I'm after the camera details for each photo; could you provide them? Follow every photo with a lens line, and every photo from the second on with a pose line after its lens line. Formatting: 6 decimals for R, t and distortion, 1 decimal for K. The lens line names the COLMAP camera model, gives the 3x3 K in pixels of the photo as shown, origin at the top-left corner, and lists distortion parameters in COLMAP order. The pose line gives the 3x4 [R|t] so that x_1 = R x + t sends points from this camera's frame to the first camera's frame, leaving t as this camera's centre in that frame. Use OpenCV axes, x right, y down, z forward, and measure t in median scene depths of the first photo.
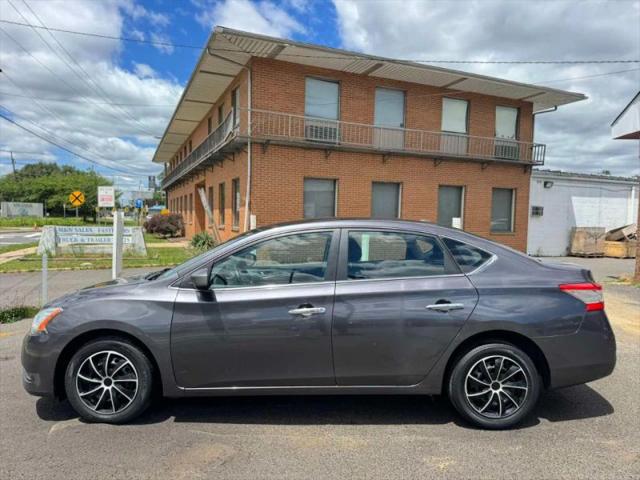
lens RADIAL K [[453.2, 0, 321.0], [0, 453.2, 240.7], [0, 0, 1]] dist [0.030220, -0.043044]
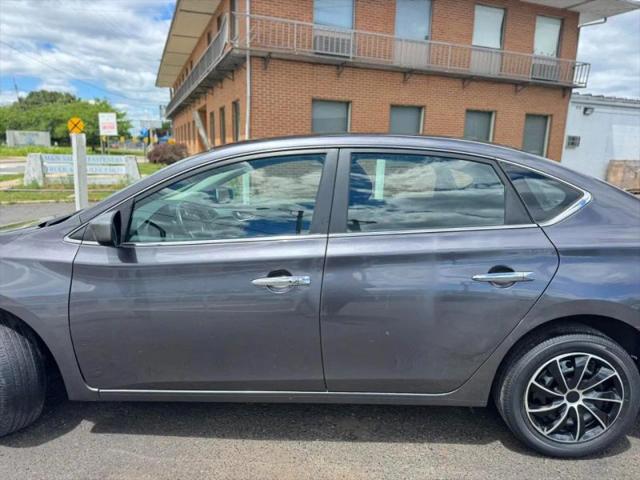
lens RADIAL K [[453.2, 0, 324.1], [0, 453.2, 244.9], [0, 0, 1]] dist [0.030220, -0.043044]
pose [[0.999639, 0.011976, -0.024046, 0.008550], [-0.008106, 0.987878, 0.155021, 0.001669], [0.025611, -0.154770, 0.987619, 0.076801]]
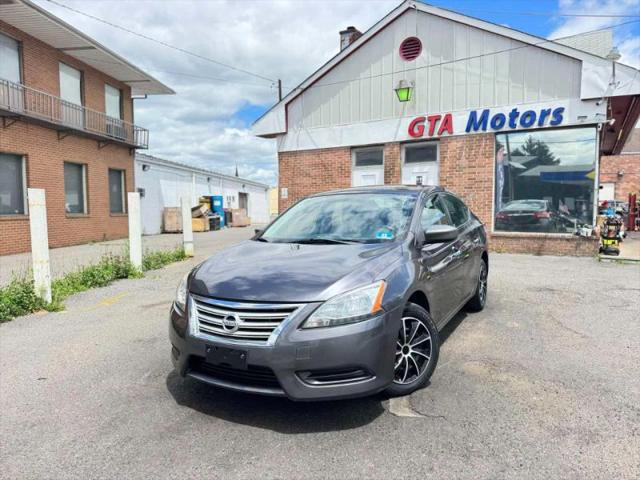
lens RADIAL K [[453.2, 0, 318.6], [0, 453.2, 237.8], [0, 0, 1]] dist [0.030220, -0.043044]
pose [[0.493318, -0.079599, 0.866199, -0.268886], [0.056426, 0.996635, 0.059450, -0.000705], [-0.868017, 0.019549, 0.496150, 0.140918]]
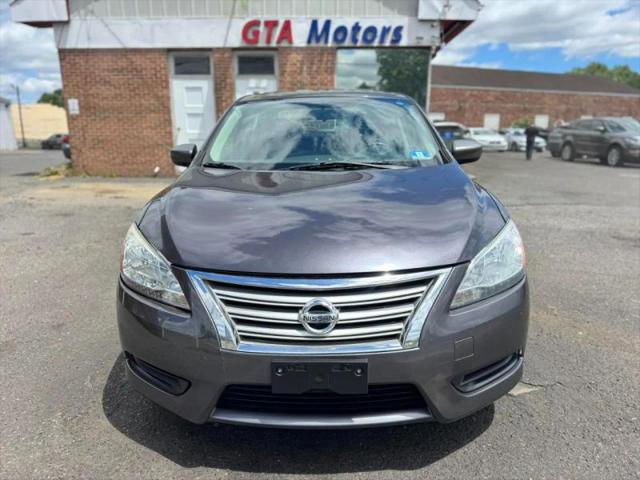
lens RADIAL K [[453.2, 0, 320.6], [0, 453.2, 242.7], [0, 0, 1]] dist [0.030220, -0.043044]
pose [[0.020098, -0.252816, 0.967305, -0.229114], [0.041804, 0.966867, 0.251833, 0.001098], [-0.998924, 0.035376, 0.030001, 0.243549]]
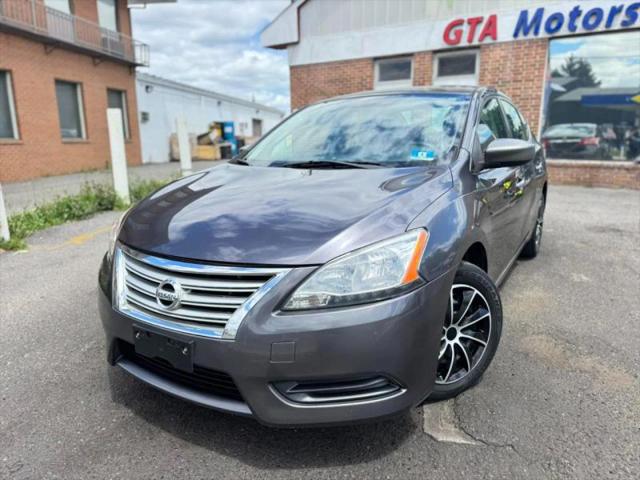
lens RADIAL K [[453.2, 0, 321.4], [0, 453.2, 242.2], [0, 0, 1]] dist [0.030220, -0.043044]
pose [[0.524926, -0.211378, 0.824482, -0.209186], [0.052366, 0.974857, 0.216591, 0.006535], [-0.849535, -0.070520, 0.522797, 0.169555]]
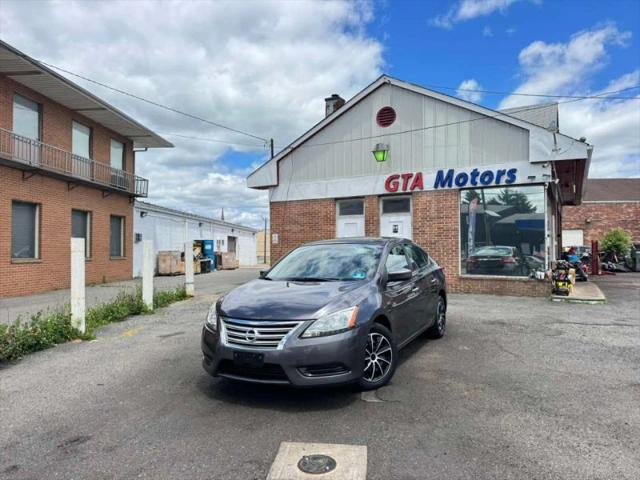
lens RADIAL K [[453.2, 0, 311.2], [0, 453.2, 235.1], [0, 0, 1]] dist [0.030220, -0.043044]
pose [[0.478775, 0.010591, 0.877874, -0.337447], [0.052923, 0.997761, -0.040900, -0.003112], [-0.876341, 0.066042, 0.477142, 0.106928]]
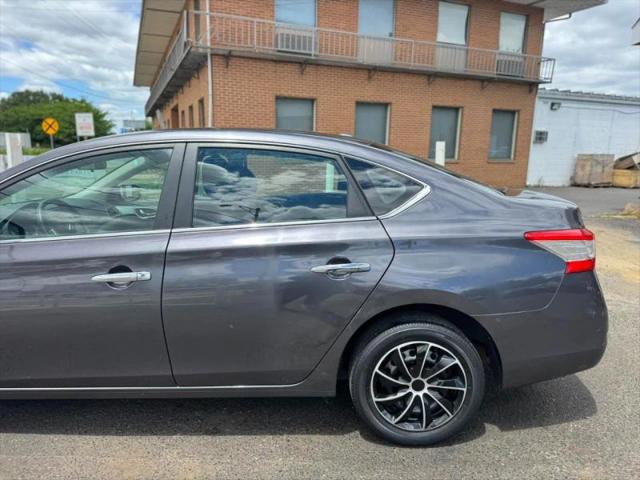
lens RADIAL K [[453.2, 0, 323.1], [0, 453.2, 243.1], [0, 0, 1]] dist [0.030220, -0.043044]
pose [[0.999980, -0.003627, -0.005169, 0.049794], [0.004388, 0.987800, 0.155666, 0.002553], [0.004541, -0.155686, 0.987796, 0.076112]]
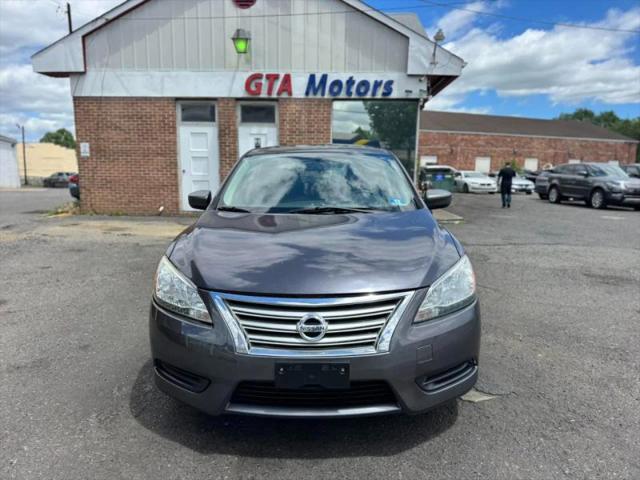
lens RADIAL K [[453.2, 0, 320.7], [0, 453.2, 241.8], [0, 0, 1]] dist [0.030220, -0.043044]
pose [[0.013867, -0.168110, 0.985671, -0.256310], [0.033219, 0.985299, 0.167579, -0.003218], [-0.999352, 0.030419, 0.019248, 0.242054]]
